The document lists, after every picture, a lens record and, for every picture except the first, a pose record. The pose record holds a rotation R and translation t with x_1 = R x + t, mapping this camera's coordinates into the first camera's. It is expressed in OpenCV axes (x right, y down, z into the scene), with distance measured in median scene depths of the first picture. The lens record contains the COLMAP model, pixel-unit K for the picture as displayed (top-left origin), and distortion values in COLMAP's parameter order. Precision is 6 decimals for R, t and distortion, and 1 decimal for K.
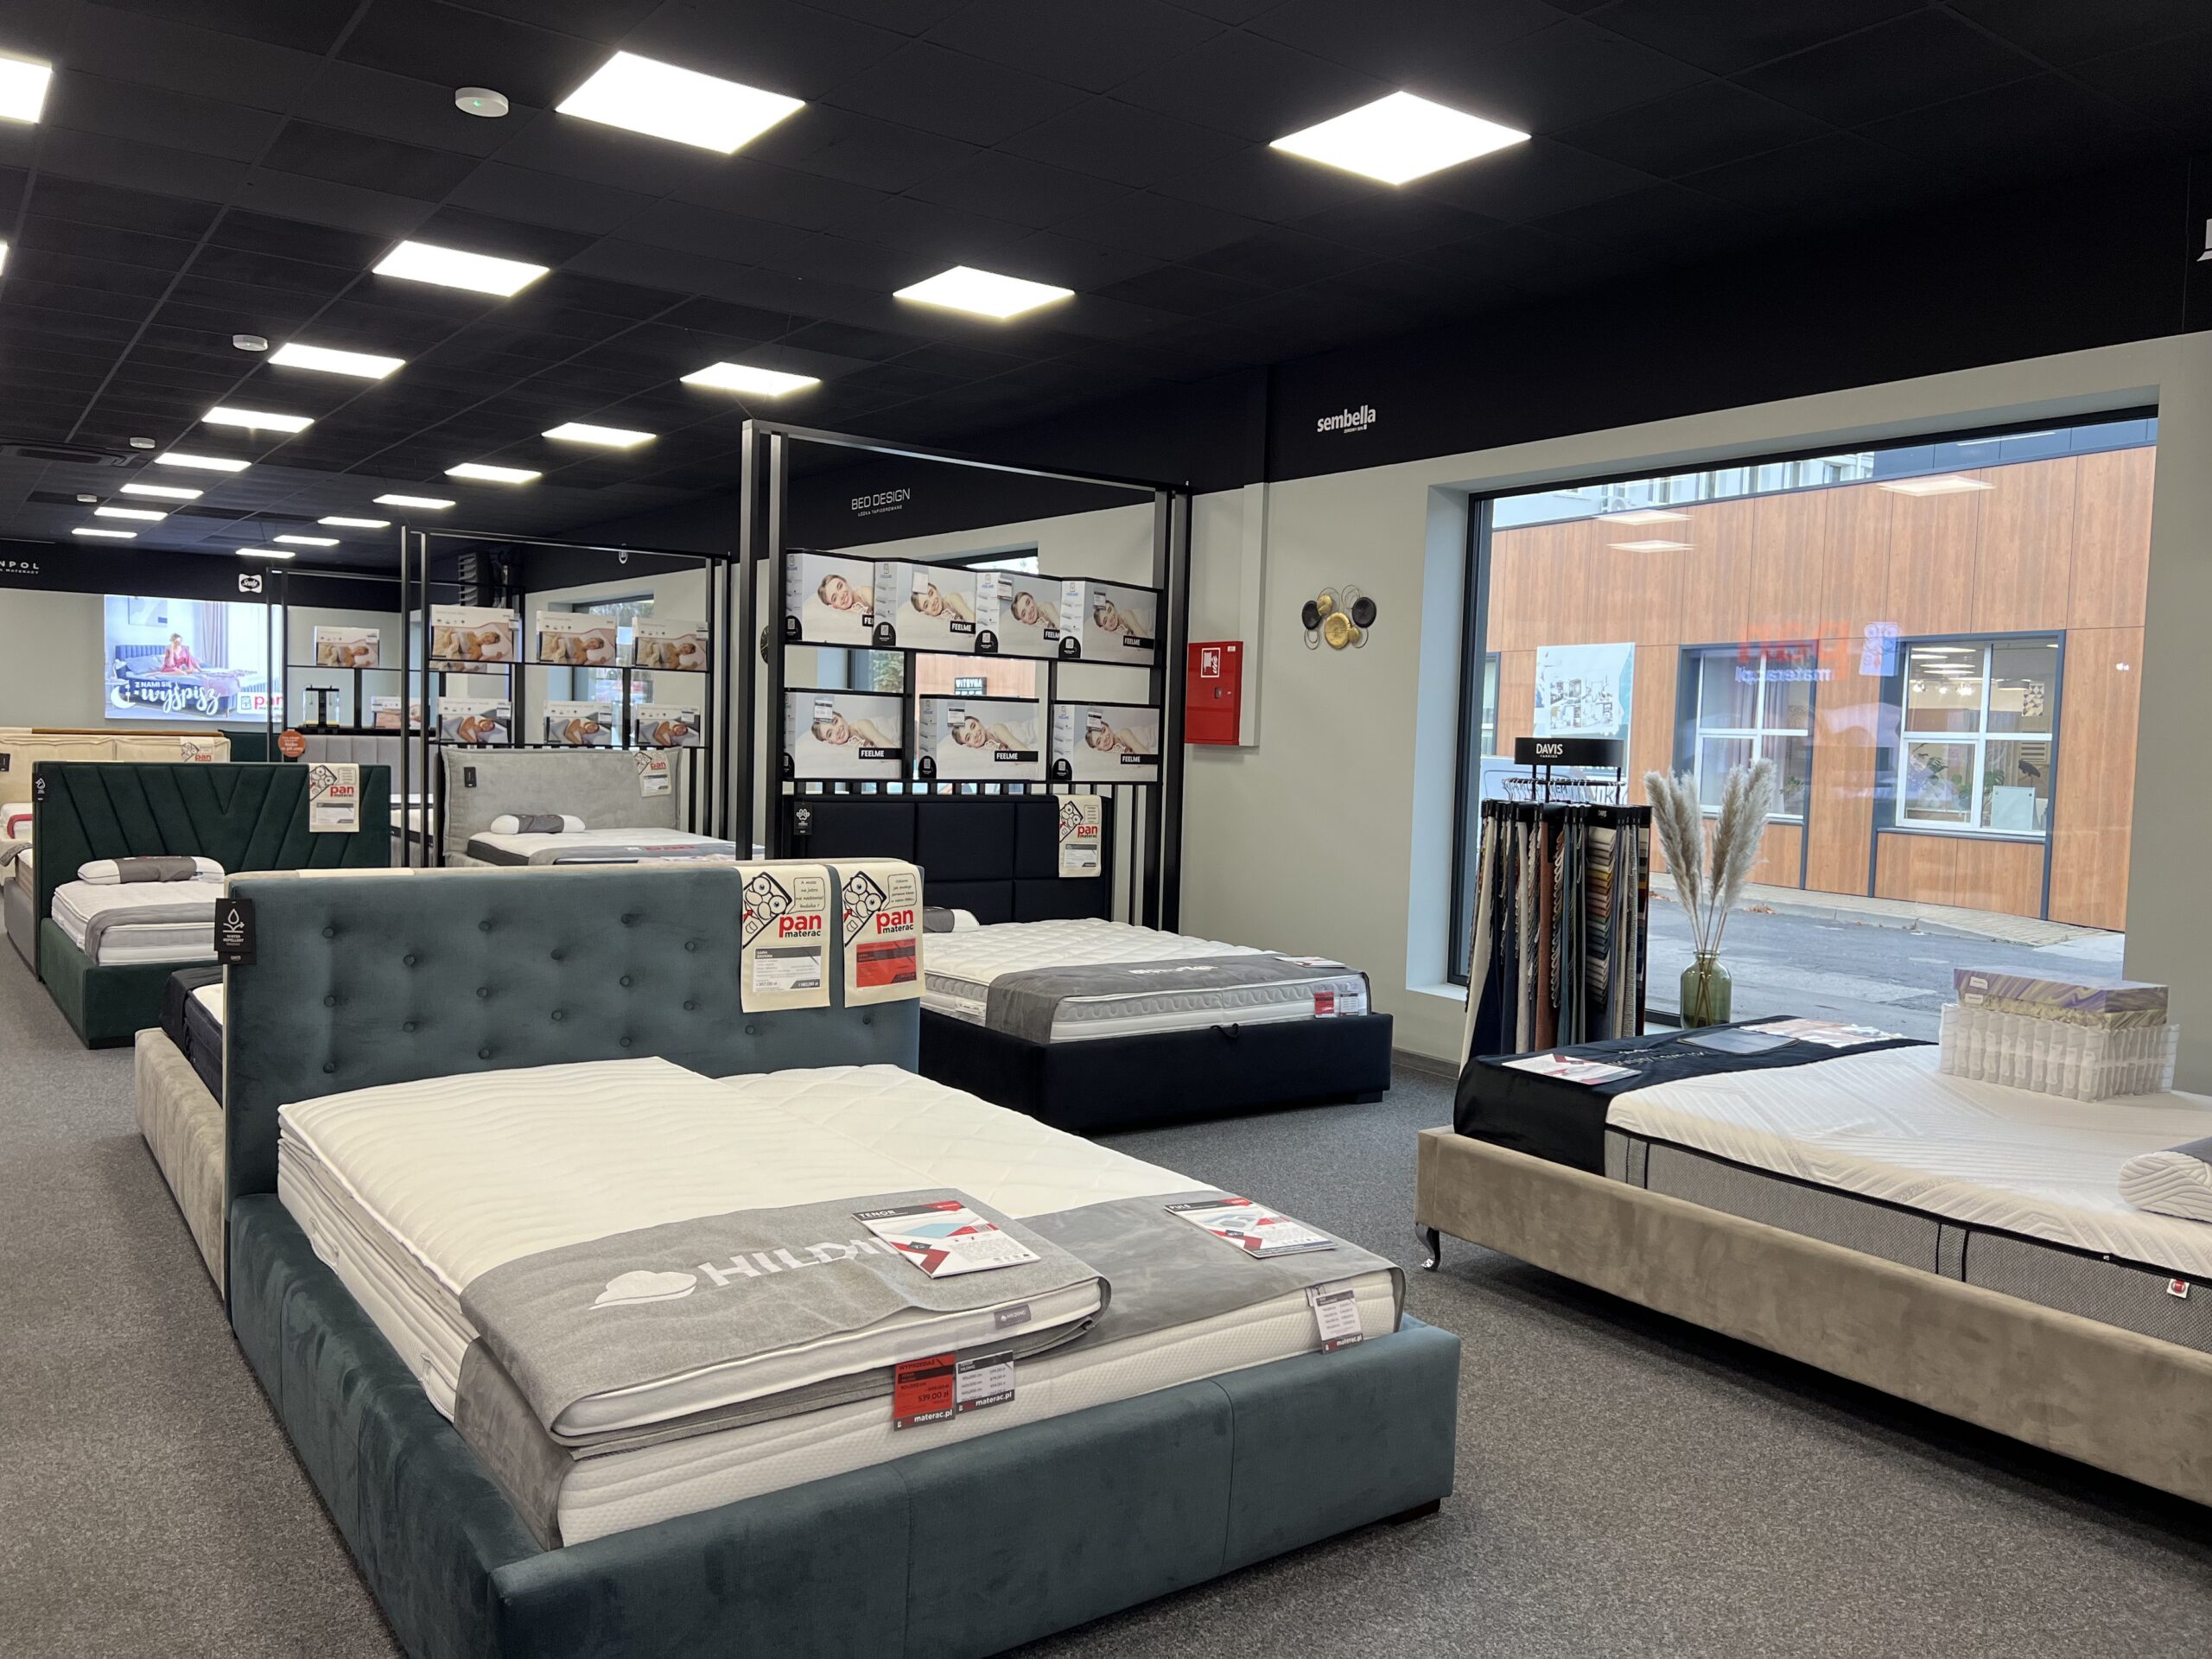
lens RADIAL K [[1655.0, 0, 1044.7], [0, 1655.0, 829.5], [0, 0, 1]] dist [0.062209, -0.037470]
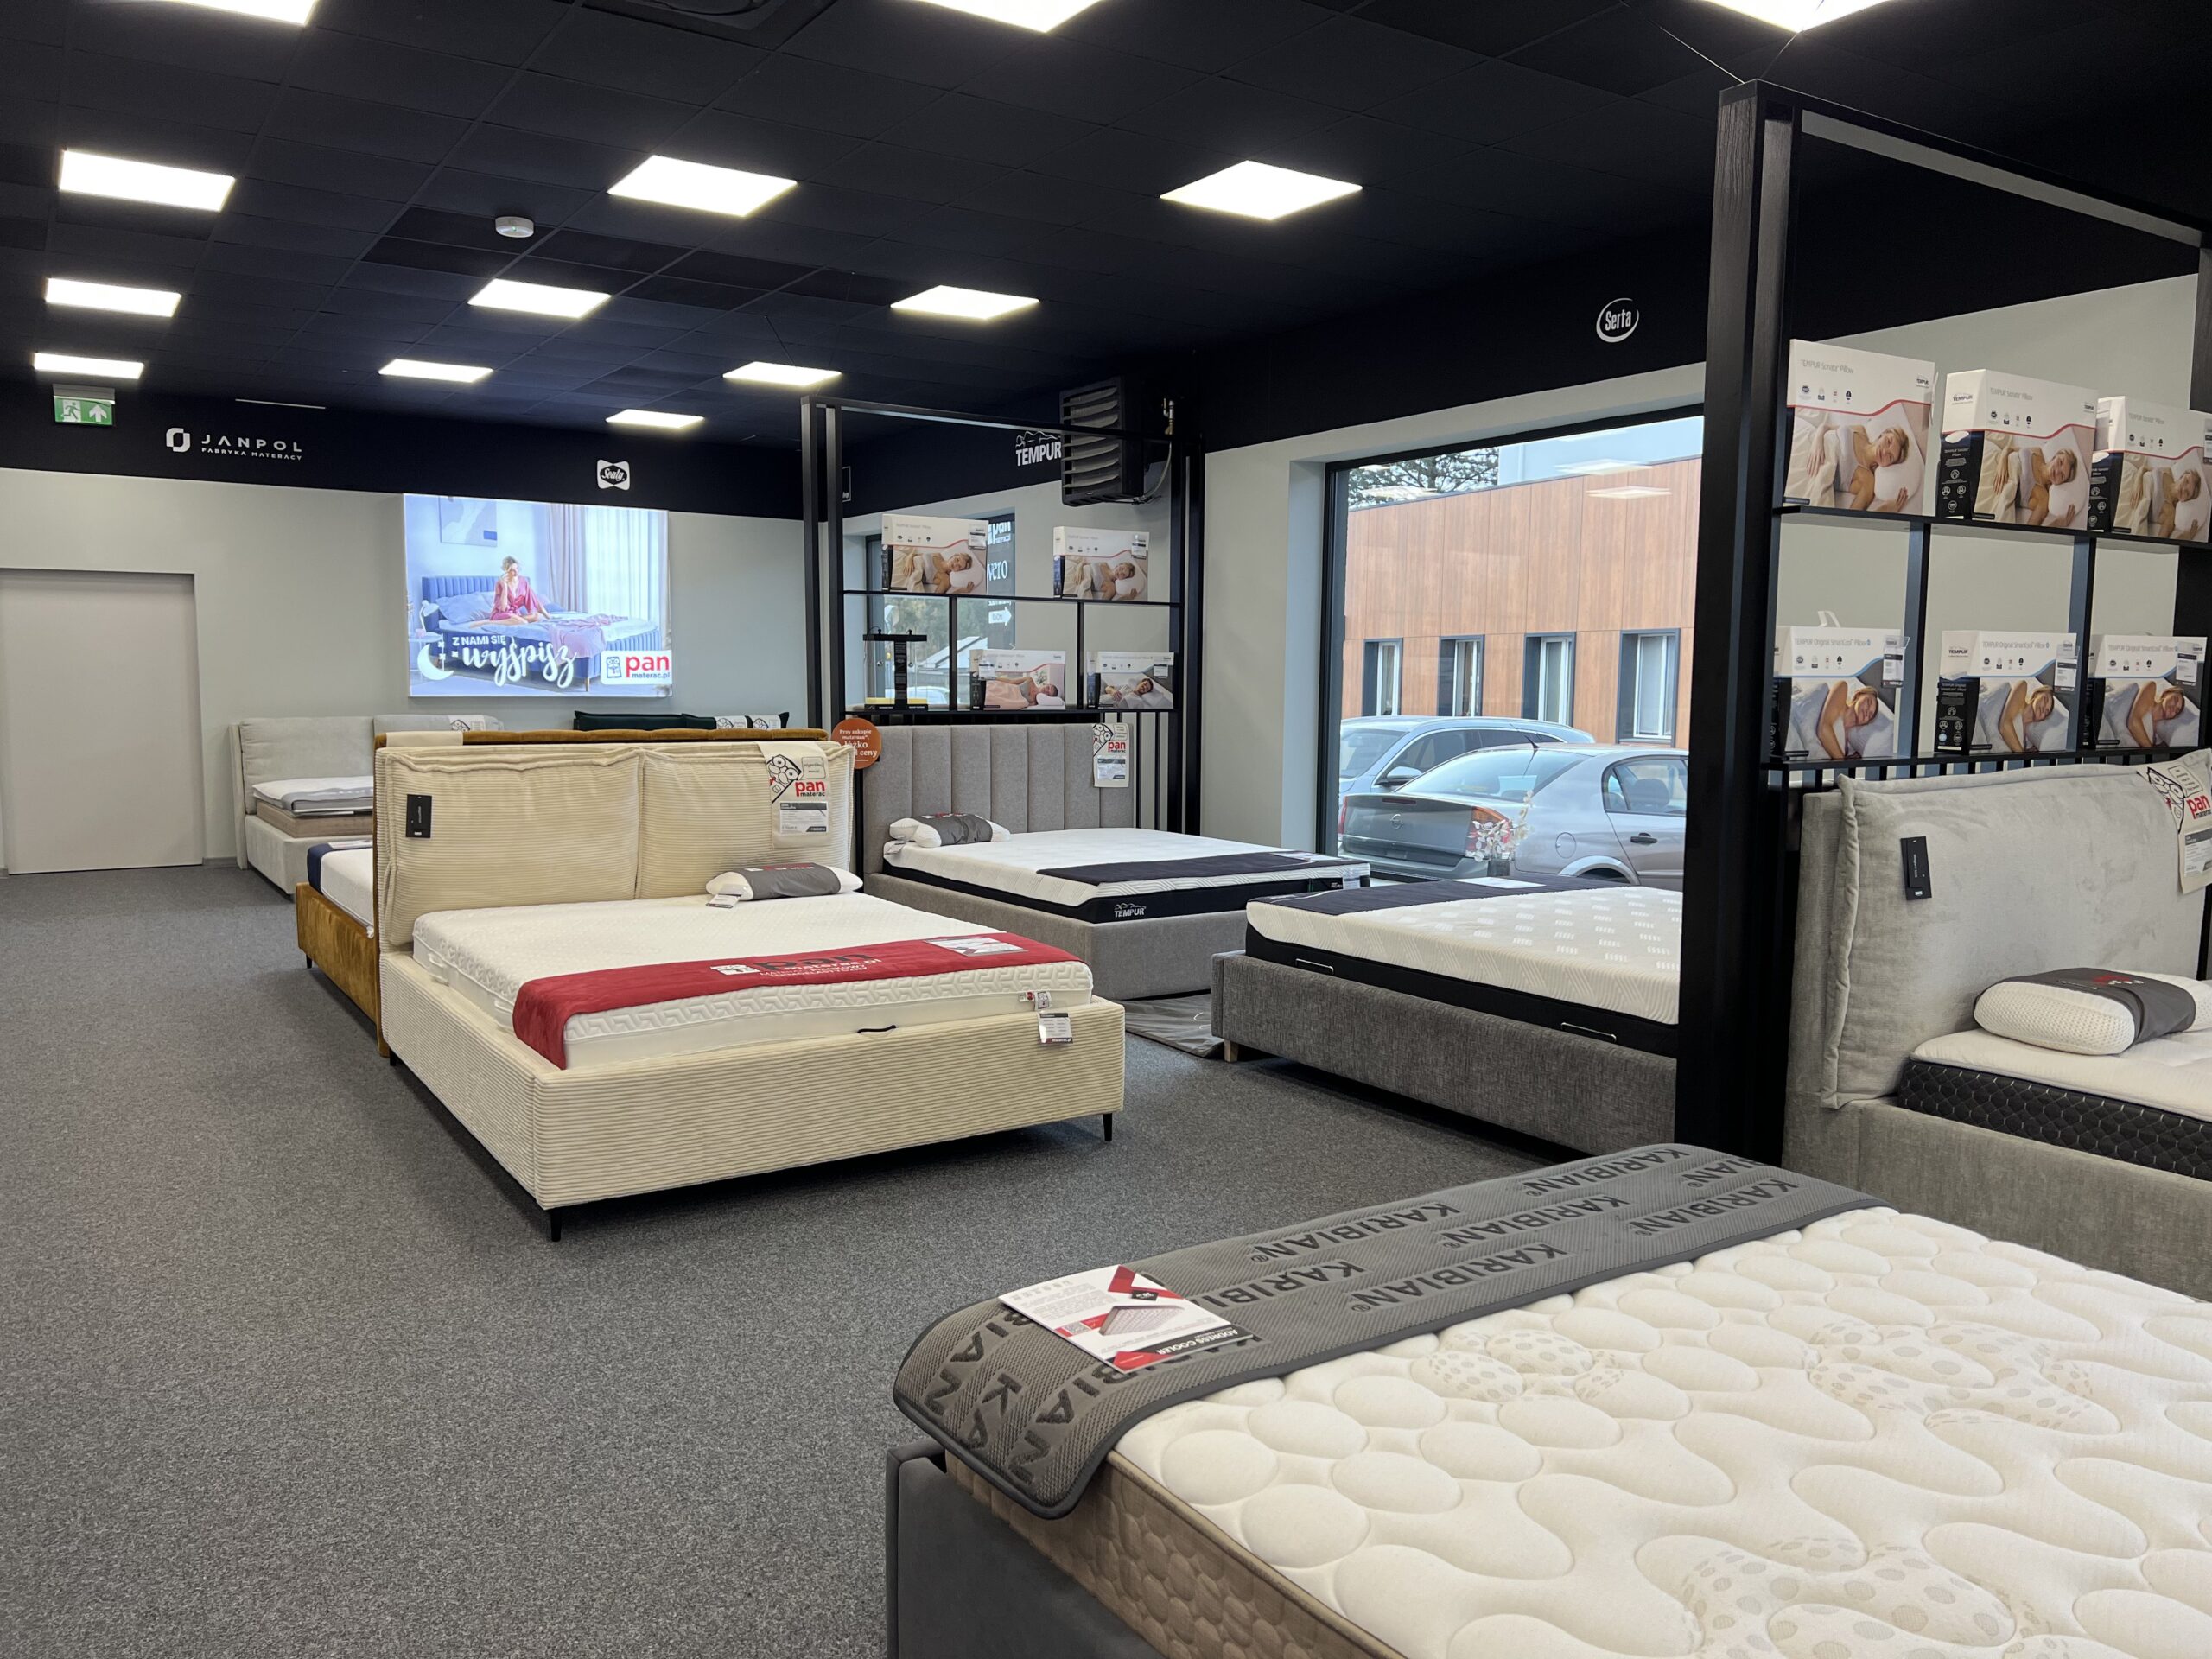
lens RADIAL K [[1655.0, 0, 1087.5], [0, 1655.0, 848.3], [0, 0, 1]] dist [0.062209, -0.037470]
pose [[0.999418, -0.016760, -0.029719, -0.441566], [0.017907, 0.999088, 0.038751, -0.045292], [0.029043, -0.039261, 0.998807, 0.594015]]
